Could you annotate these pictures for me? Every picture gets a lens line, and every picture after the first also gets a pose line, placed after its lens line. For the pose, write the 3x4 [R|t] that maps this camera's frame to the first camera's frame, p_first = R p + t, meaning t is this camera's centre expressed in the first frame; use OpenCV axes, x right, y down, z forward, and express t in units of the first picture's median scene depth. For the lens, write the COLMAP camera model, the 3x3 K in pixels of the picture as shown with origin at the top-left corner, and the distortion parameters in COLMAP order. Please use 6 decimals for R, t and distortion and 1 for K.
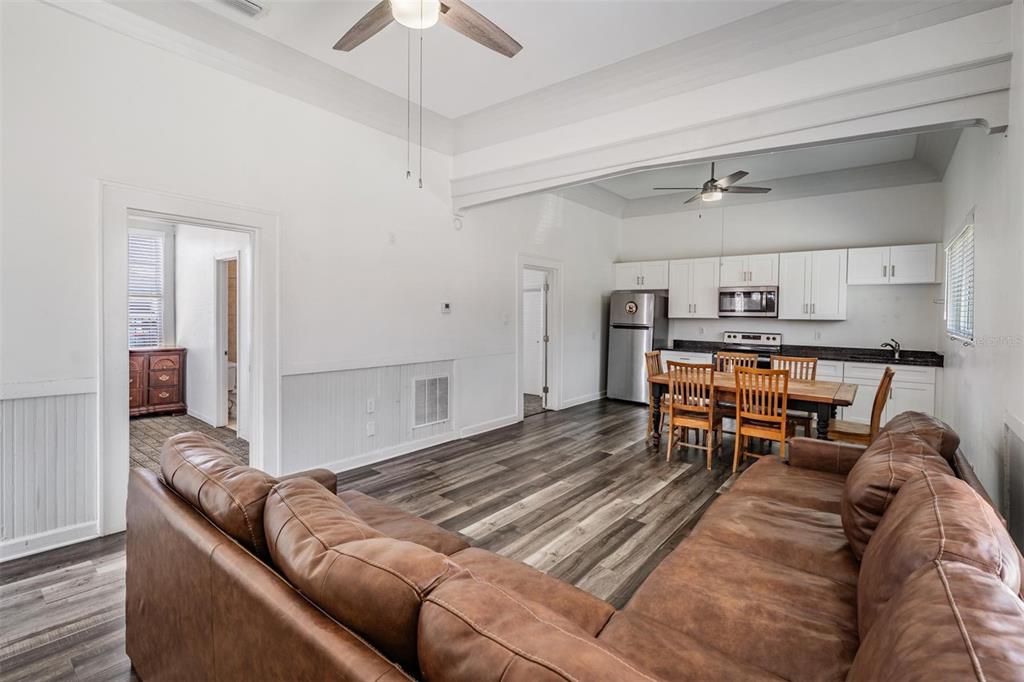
lens RADIAL K [[465.2, 0, 511.9], [0, 465.2, 323.9], [0, 0, 1]] dist [0.000655, -0.000069]
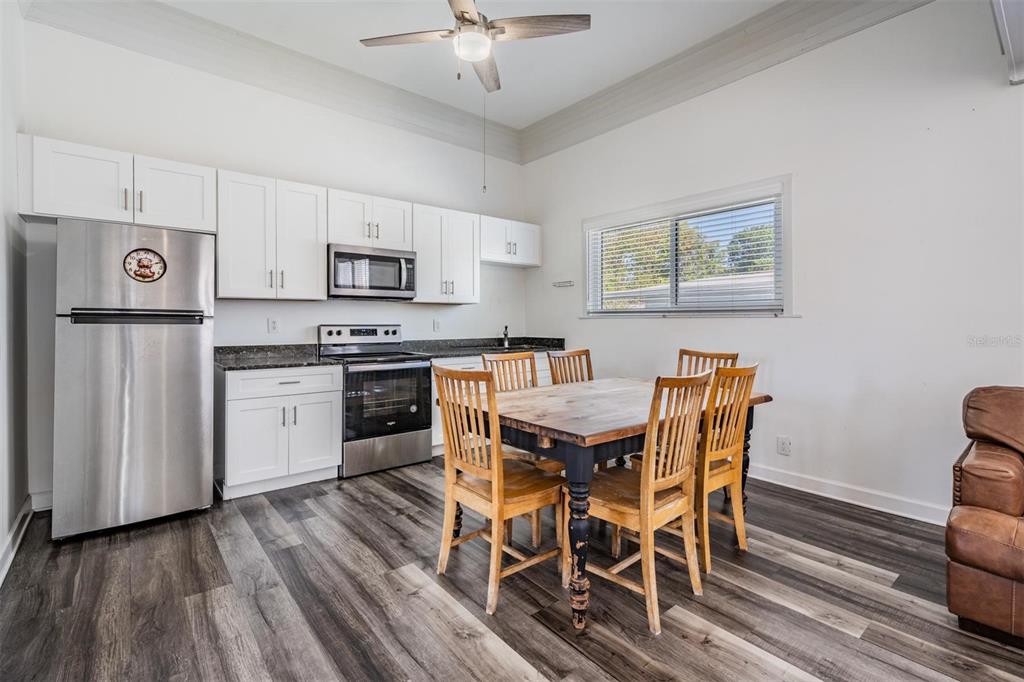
lens RADIAL K [[465.2, 0, 511.9], [0, 465.2, 323.9], [0, 0, 1]] dist [0.000655, -0.000069]
pose [[0.203612, -0.016145, 0.978918, -0.070251], [0.029843, 0.999502, 0.010277, 0.026221], [-0.978597, 0.027122, 0.203993, 1.031593]]
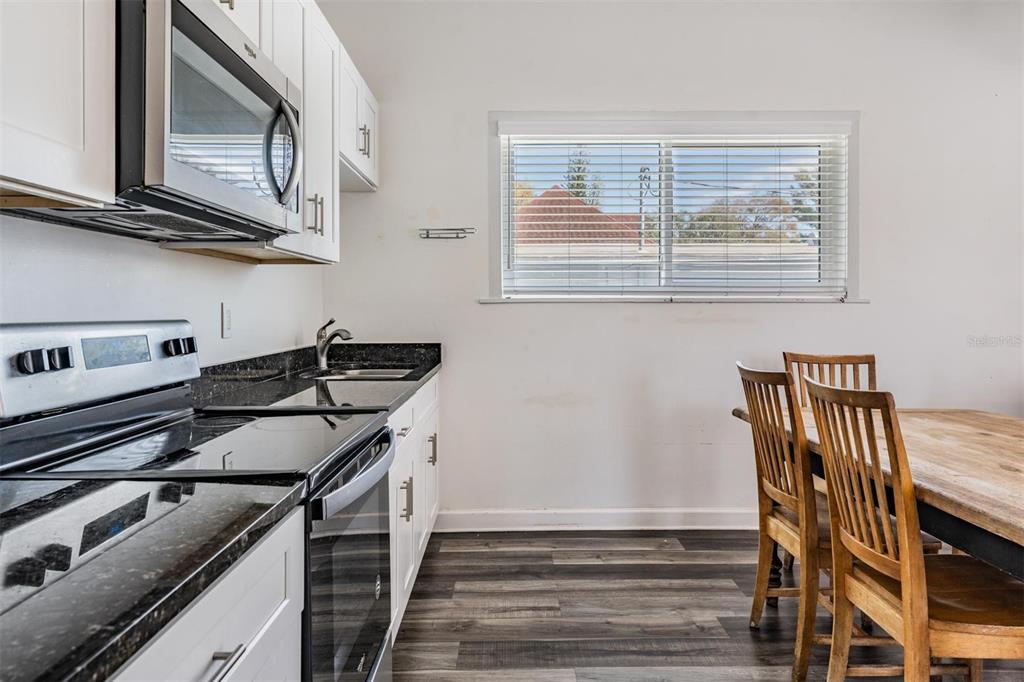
lens RADIAL K [[663.2, 0, 511.2], [0, 663.2, 303.0], [0, 0, 1]] dist [0.005112, 0.002372]
pose [[-0.622471, -0.003653, 0.782634, 0.384911], [0.016495, 0.999706, 0.017785, 0.016359], [-0.782469, 0.023980, -0.622228, 1.564469]]
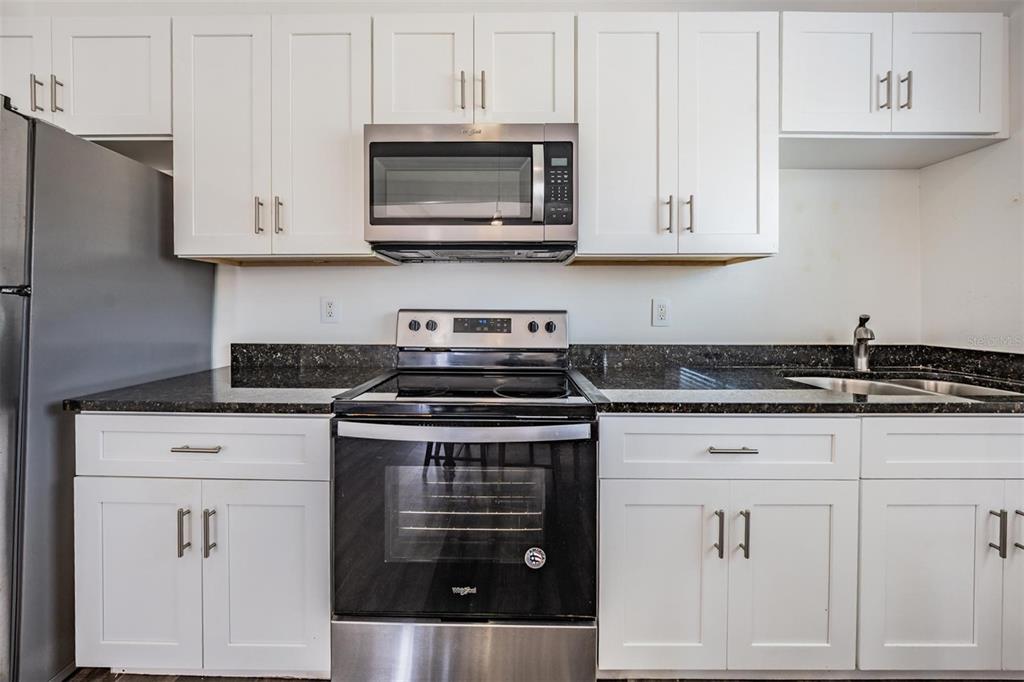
lens RADIAL K [[356.6, 0, 510.8], [0, 356.6, 312.2], [0, 0, 1]] dist [-0.002641, -0.000079]
pose [[0.789359, -0.013967, 0.613773, 0.586443], [0.022359, 0.999732, -0.006005, 0.033640], [-0.613524, 0.018463, 0.789460, 1.219638]]
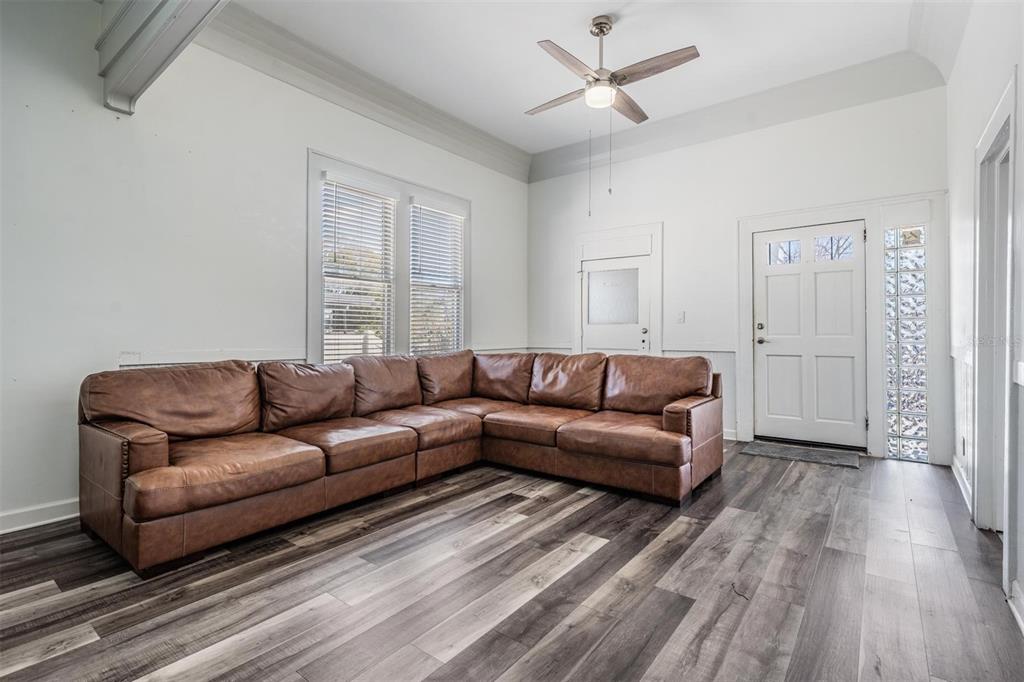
lens RADIAL K [[477.0, 0, 504.6], [0, 477.0, 331.6], [0, 0, 1]] dist [0.001280, -0.000205]
pose [[-0.999718, -0.020299, -0.012312, 0.057145], [-0.020498, 0.999658, 0.016237, 0.047466], [0.011978, 0.016485, -0.999792, 1.209107]]
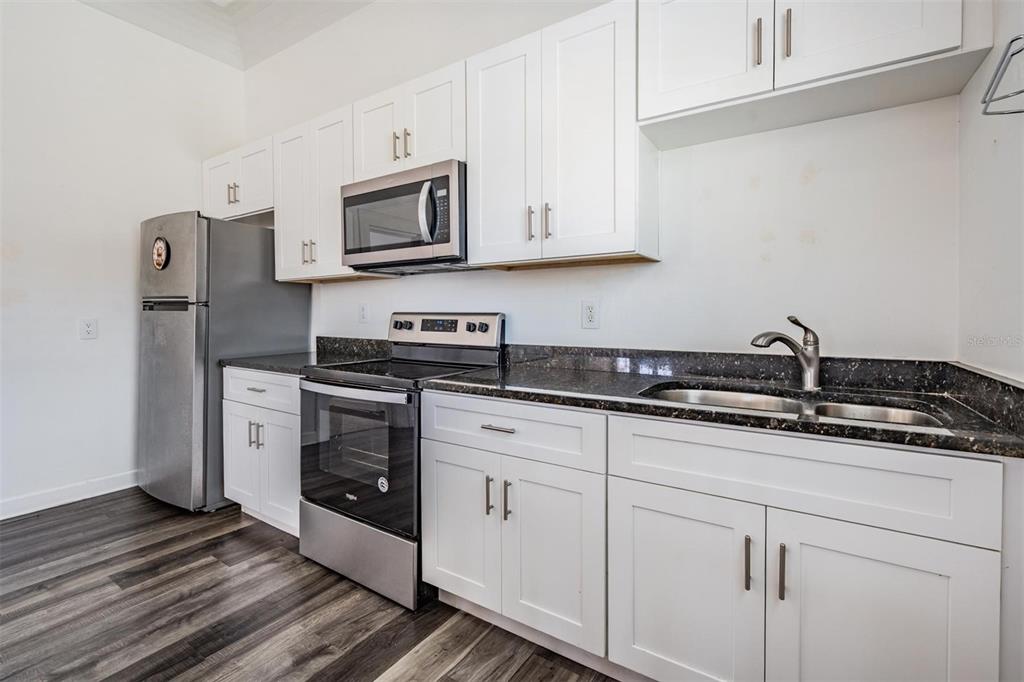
lens RADIAL K [[465.2, 0, 511.9], [0, 465.2, 323.9], [0, 0, 1]] dist [0.000655, -0.000069]
pose [[0.996179, -0.015809, 0.085887, 0.815072], [0.016035, 0.999870, -0.001946, 0.044321], [-0.085845, 0.003316, 0.996303, 0.961451]]
